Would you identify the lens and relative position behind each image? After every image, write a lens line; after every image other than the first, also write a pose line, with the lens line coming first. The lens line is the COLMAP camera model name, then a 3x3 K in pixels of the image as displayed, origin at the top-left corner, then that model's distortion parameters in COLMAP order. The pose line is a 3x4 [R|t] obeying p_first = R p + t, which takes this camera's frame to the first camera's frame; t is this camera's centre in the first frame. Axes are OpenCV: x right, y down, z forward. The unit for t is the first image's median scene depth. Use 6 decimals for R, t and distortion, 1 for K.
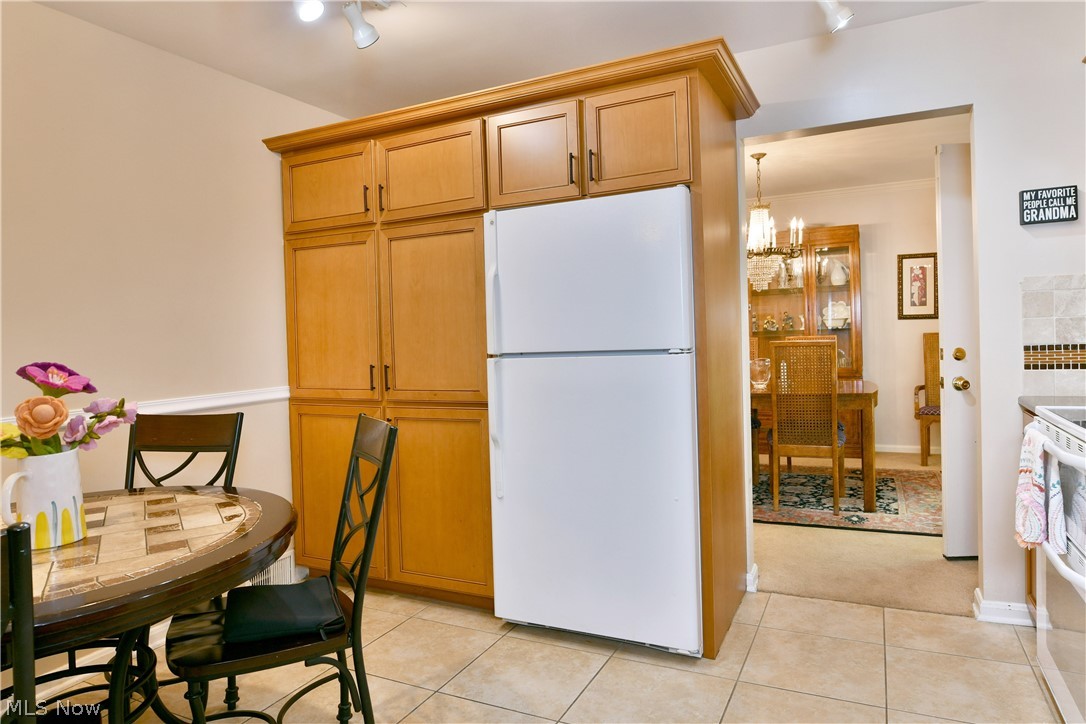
lens RADIAL K [[668.5, 0, 545.0], [0, 668.5, 341.6], [0, 0, 1]] dist [-0.007460, -0.002339]
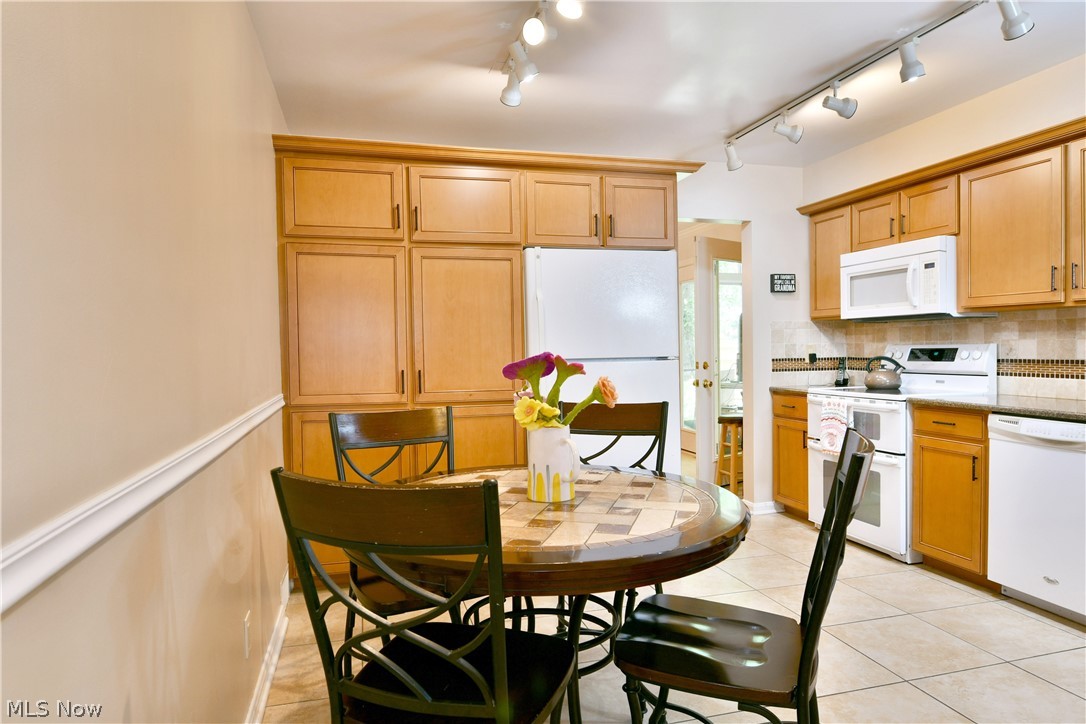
lens RADIAL K [[670.4, 0, 531.3], [0, 670.4, 361.3], [0, 0, 1]] dist [-0.005902, -0.002351]
pose [[0.755081, 0.011734, 0.655526, -0.964194], [-0.005635, 0.999919, -0.011408, 0.037482], [-0.655607, 0.004920, 0.755086, 0.047829]]
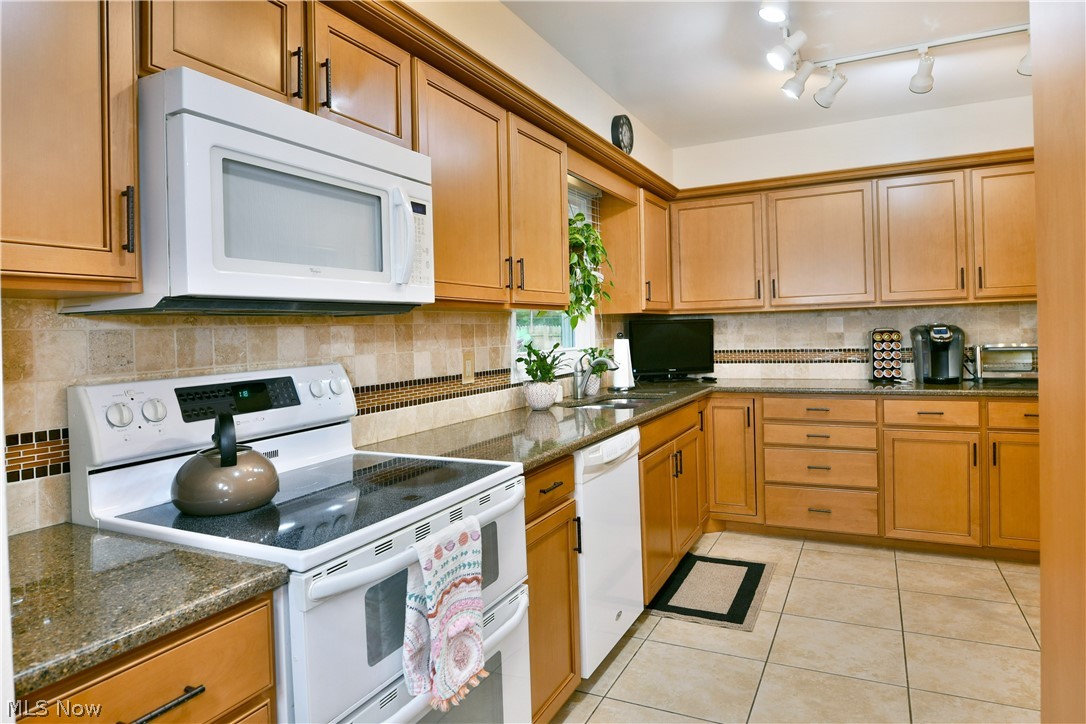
lens RADIAL K [[668.3, 0, 542.6], [0, 668.3, 332.5], [0, 0, 1]] dist [-0.004618, -0.001427]
pose [[-0.998049, 0.062348, -0.003388, 0.462031], [0.062277, 0.997894, 0.018155, -0.057685], [0.004513, 0.017908, -0.999829, 1.262541]]
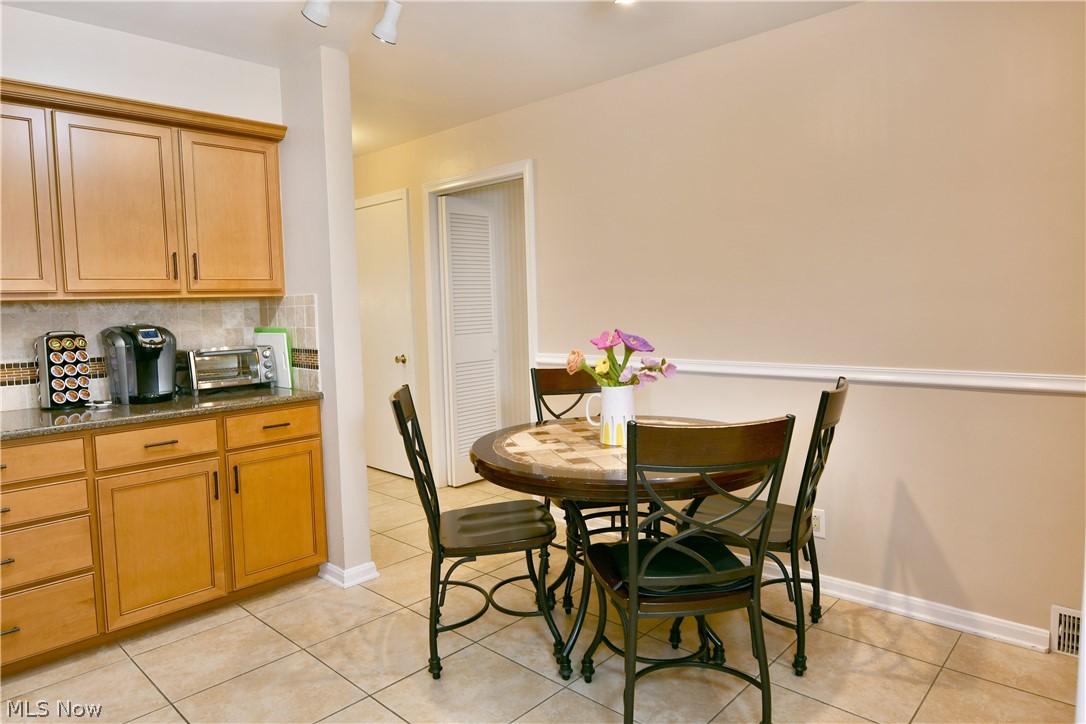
lens RADIAL K [[684.5, 0, 562.6], [0, 684.5, 346.1], [0, 0, 1]] dist [-0.010919, -0.004650]
pose [[-0.286866, 0.100926, -0.952639, 0.475025], [0.023805, 0.994879, 0.098233, -0.054314], [0.957675, 0.005502, -0.287800, 0.782021]]
